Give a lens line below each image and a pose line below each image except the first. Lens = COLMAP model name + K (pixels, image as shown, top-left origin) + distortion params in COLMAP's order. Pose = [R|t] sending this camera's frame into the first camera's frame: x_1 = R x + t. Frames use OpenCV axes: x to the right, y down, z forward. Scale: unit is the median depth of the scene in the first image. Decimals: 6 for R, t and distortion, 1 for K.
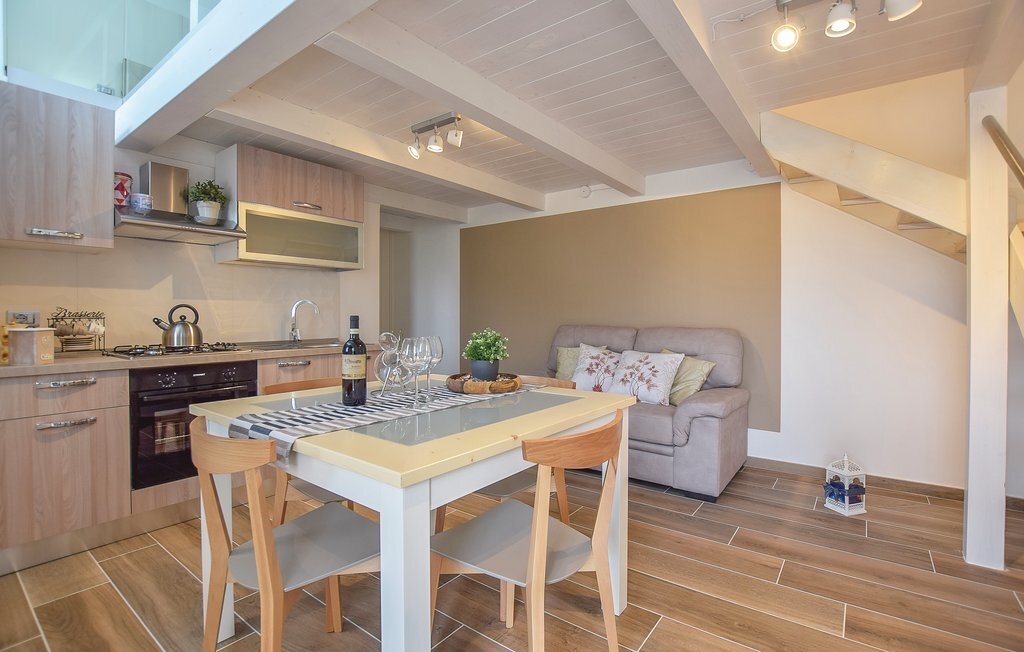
lens RADIAL K [[464.2, 0, 529.7], [0, 464.2, 330.2], [0, 0, 1]] dist [-0.022628, 0.000167]
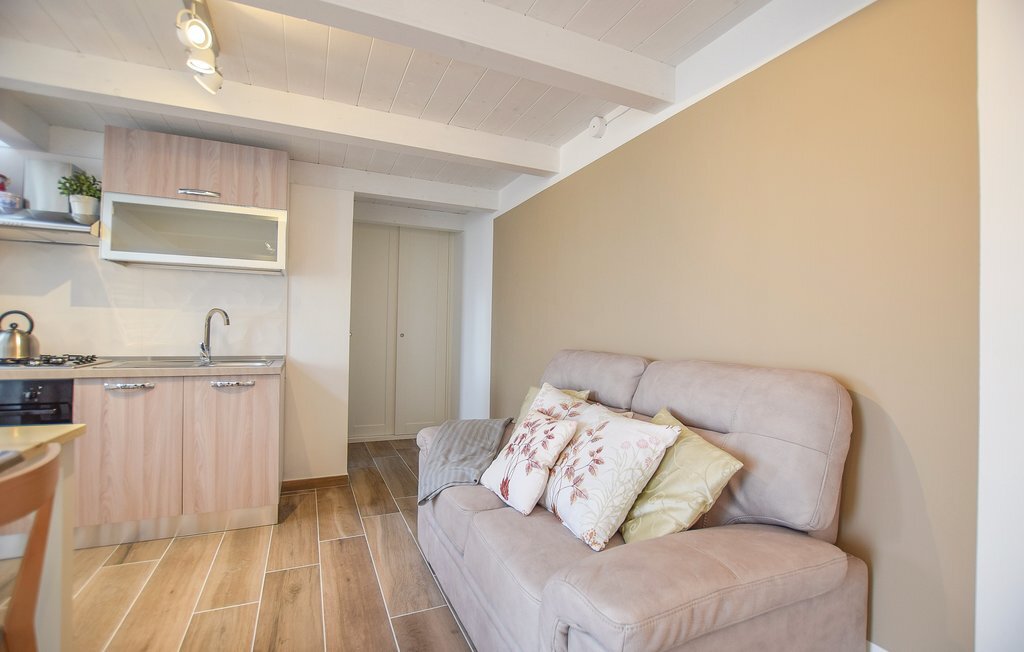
lens RADIAL K [[464.2, 0, 529.7], [0, 464.2, 330.2], [0, 0, 1]] dist [-0.022628, 0.000167]
pose [[0.877703, 0.014162, -0.478996, 0.429346], [-0.033867, 0.998897, -0.032523, -0.019342], [0.478007, 0.044768, 0.877214, 0.580841]]
